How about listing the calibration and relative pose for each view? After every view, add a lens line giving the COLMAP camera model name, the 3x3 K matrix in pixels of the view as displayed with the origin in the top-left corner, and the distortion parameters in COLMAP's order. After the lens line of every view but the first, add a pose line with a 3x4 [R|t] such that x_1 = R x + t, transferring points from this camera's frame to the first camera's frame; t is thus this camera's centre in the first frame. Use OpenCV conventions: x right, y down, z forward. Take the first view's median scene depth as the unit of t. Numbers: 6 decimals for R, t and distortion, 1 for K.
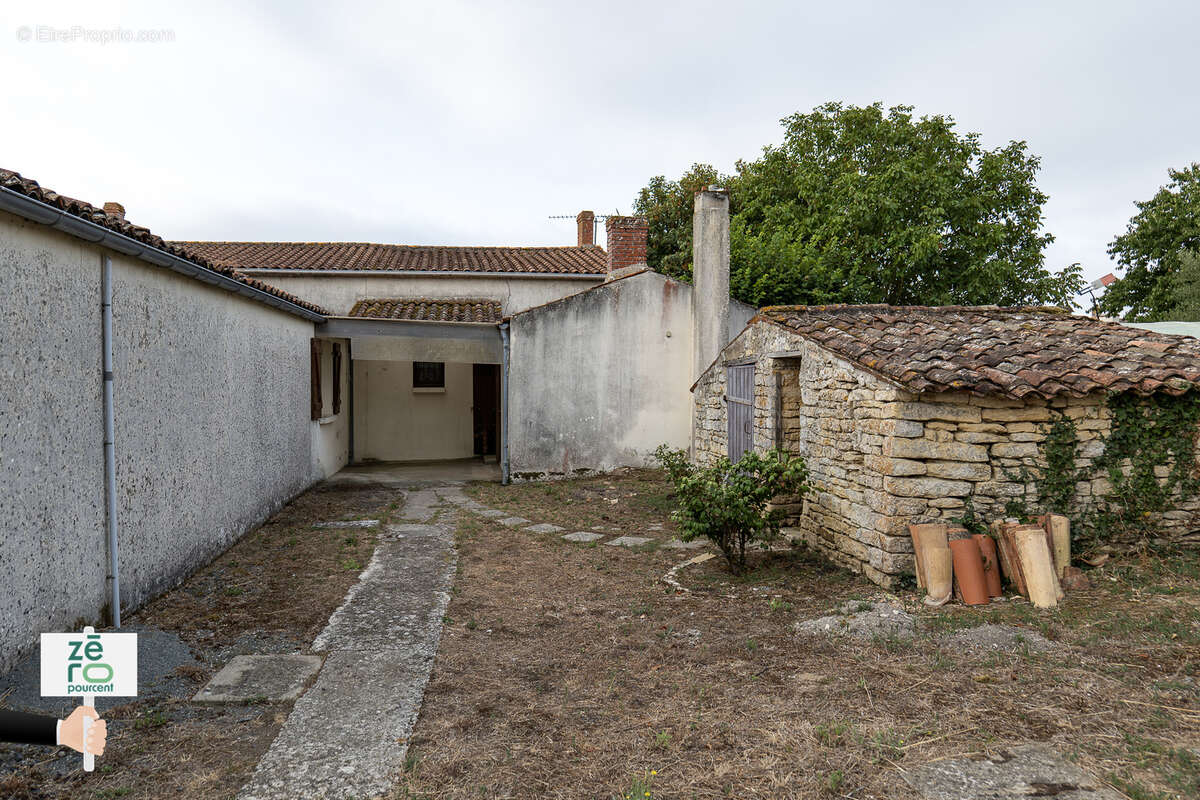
lens RADIAL K [[765.8, 0, 513.4], [0, 765.8, 395.0], [0, 0, 1]] dist [-0.017677, 0.004759]
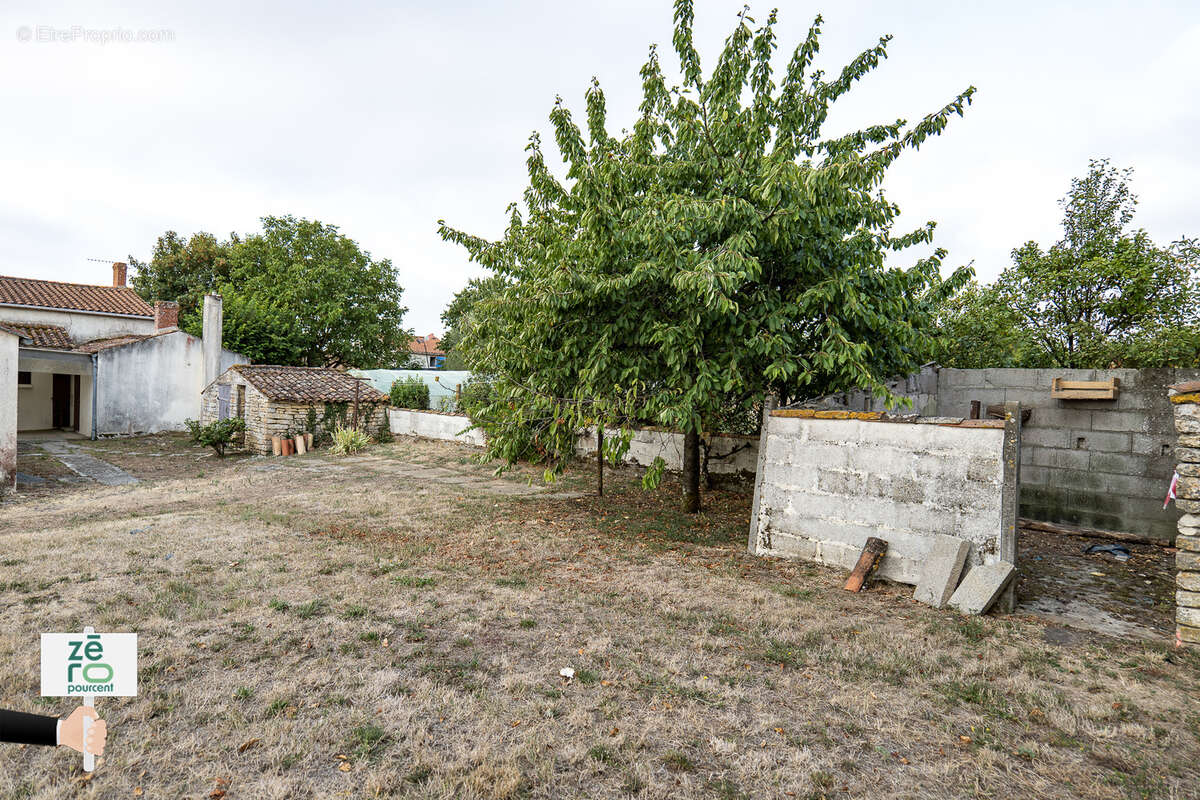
lens RADIAL K [[736.2, 0, 533.2], [0, 736.2, 407.5], [0, 0, 1]] dist [-0.004804, 0.000391]
pose [[0.780842, 0.012620, 0.624601, -0.292918], [-0.032126, 0.999284, 0.019972, -0.033207], [-0.623902, -0.035661, 0.780689, -1.060811]]
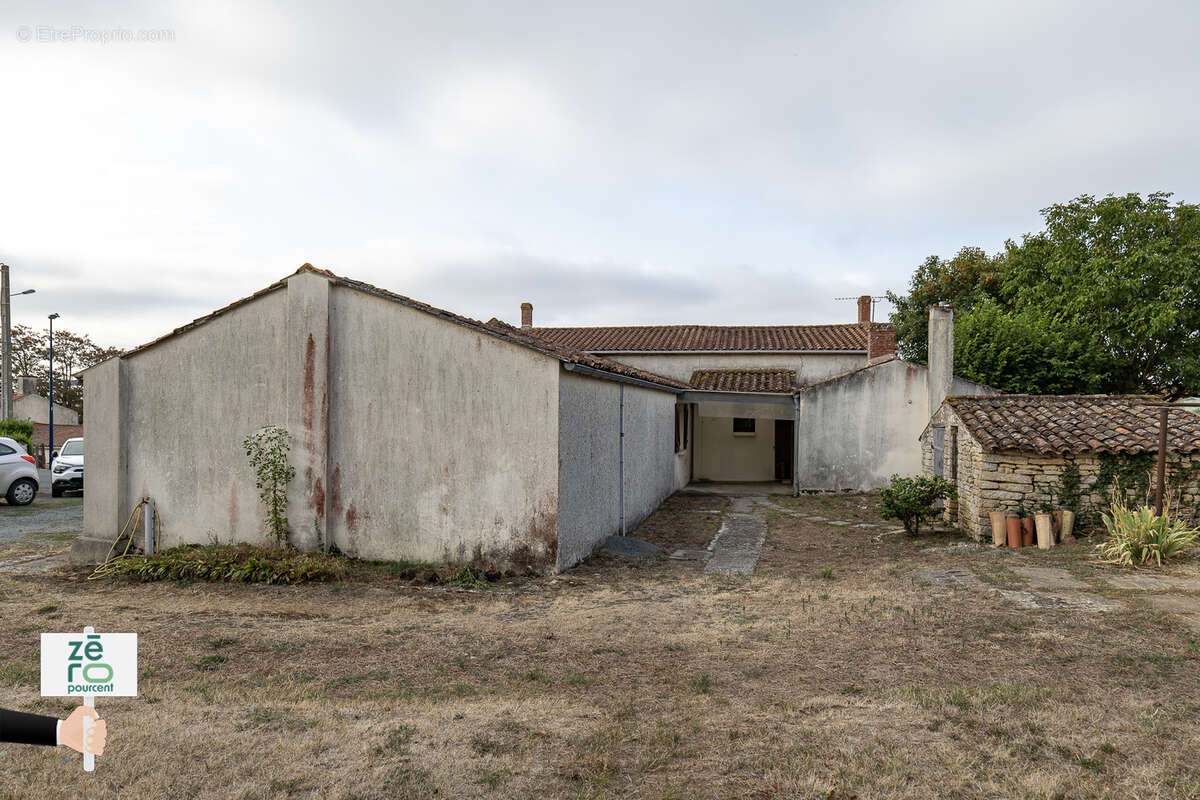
lens RADIAL K [[713.1, 0, 584.7], [0, 713.1, 414.7], [0, 0, 1]] dist [-0.034127, 0.033688]
pose [[0.952328, 0.009693, -0.304922, 0.020086], [-0.015124, 0.999766, -0.015453, -0.022558], [0.304701, 0.019328, 0.952252, -0.521476]]
